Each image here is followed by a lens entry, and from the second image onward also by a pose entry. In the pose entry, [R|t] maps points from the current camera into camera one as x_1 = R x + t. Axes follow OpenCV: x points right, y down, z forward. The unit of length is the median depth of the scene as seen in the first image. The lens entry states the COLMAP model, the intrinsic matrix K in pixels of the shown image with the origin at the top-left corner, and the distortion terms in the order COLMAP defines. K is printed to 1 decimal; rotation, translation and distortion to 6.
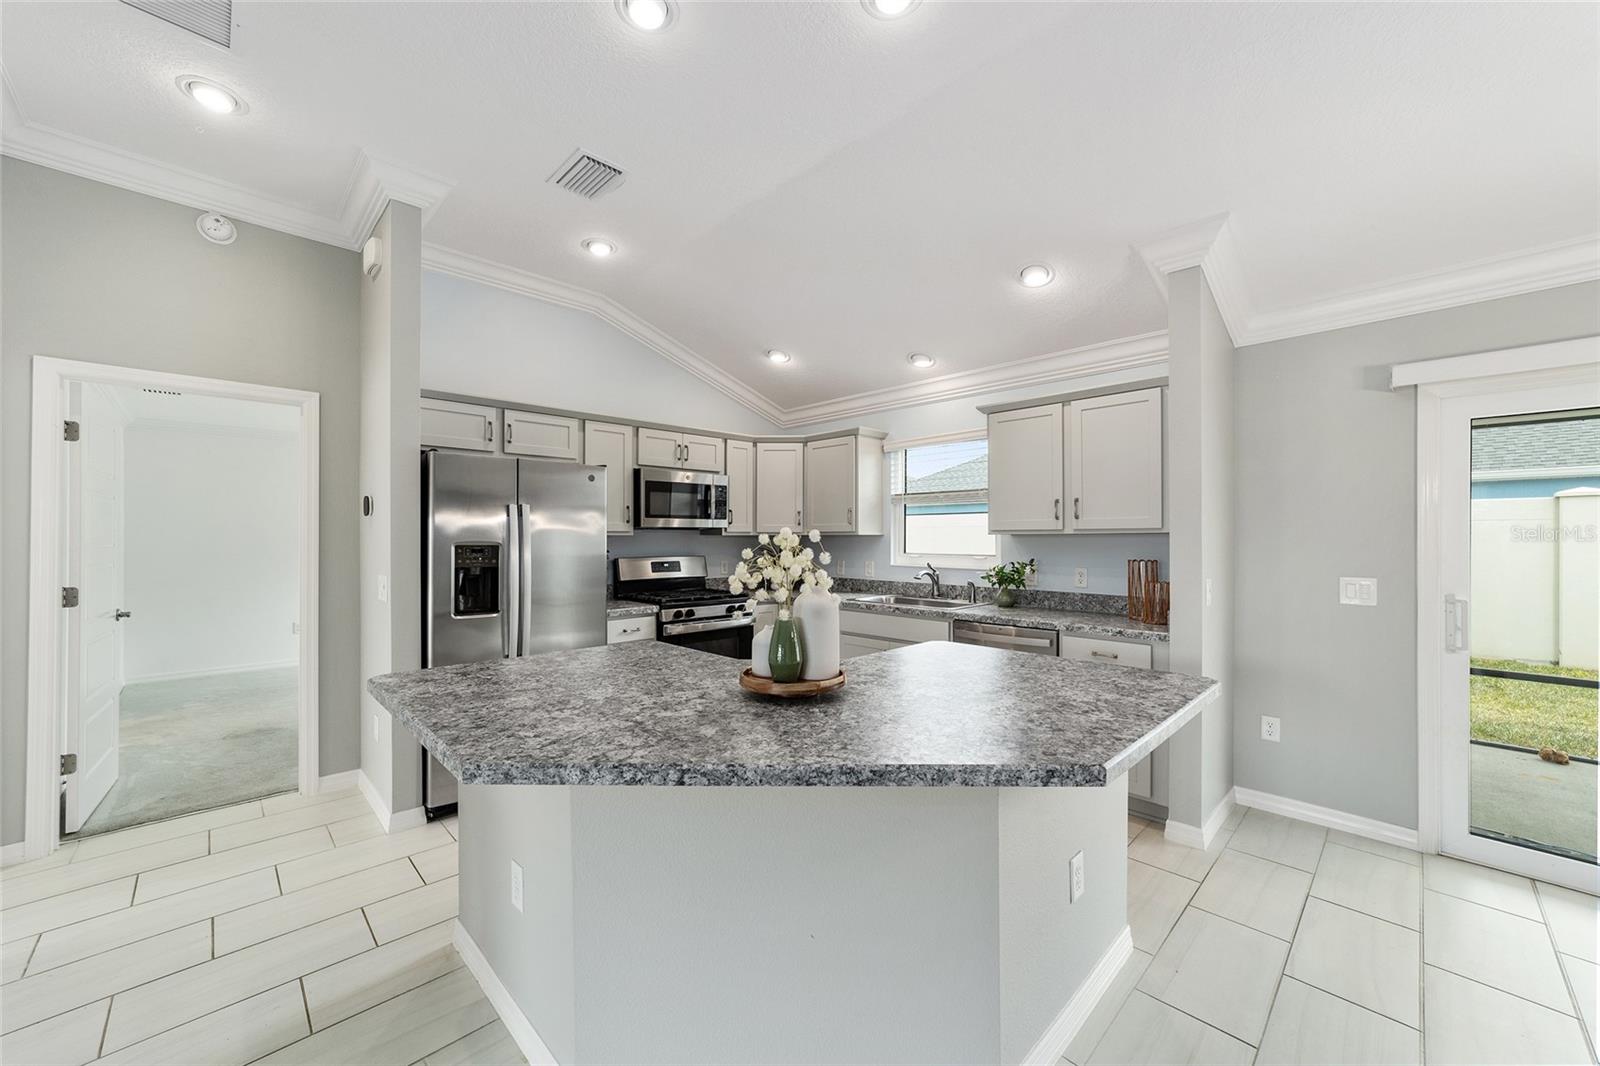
lens RADIAL K [[607.3, 0, 794.1], [0, 607.3, 540.1], [0, 0, 1]] dist [-0.016918, 0.008002]
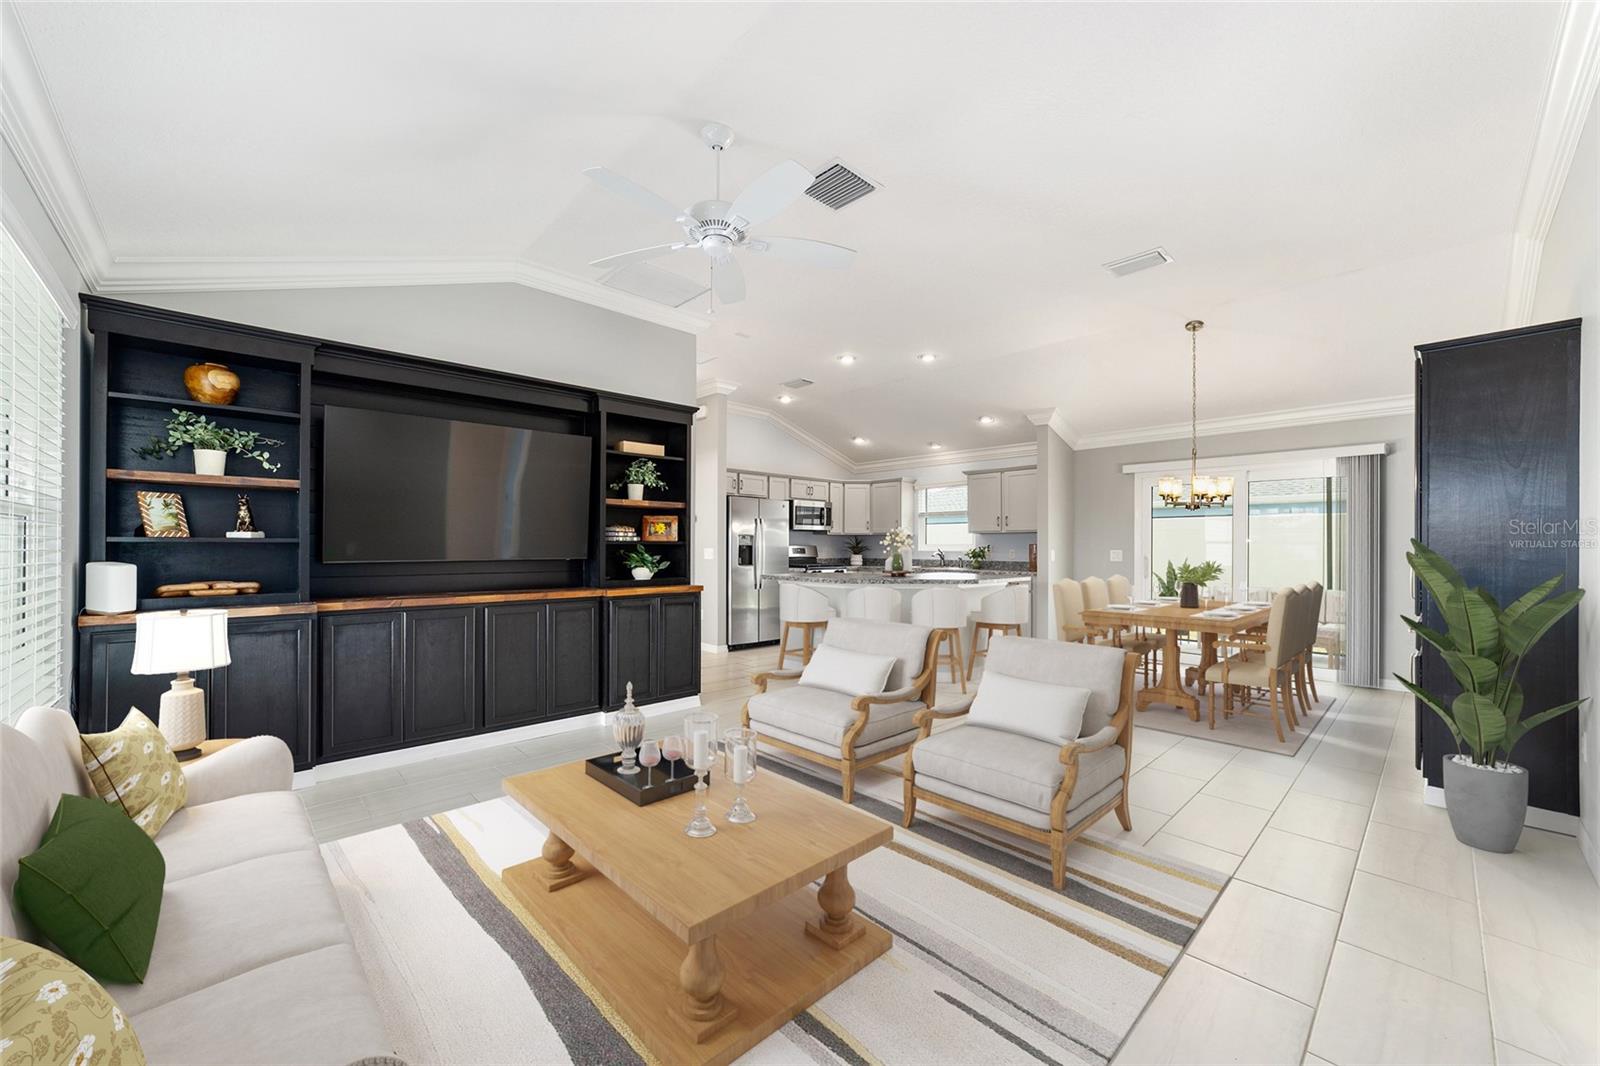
lens RADIAL K [[607.3, 0, 794.1], [0, 607.3, 540.1], [0, 0, 1]] dist [-0.016918, 0.008002]
pose [[0.999827, 0.005154, -0.017878, -0.222066], [-0.005389, 0.999899, -0.013146, 0.041823], [0.017808, 0.013241, 0.999754, -1.022747]]
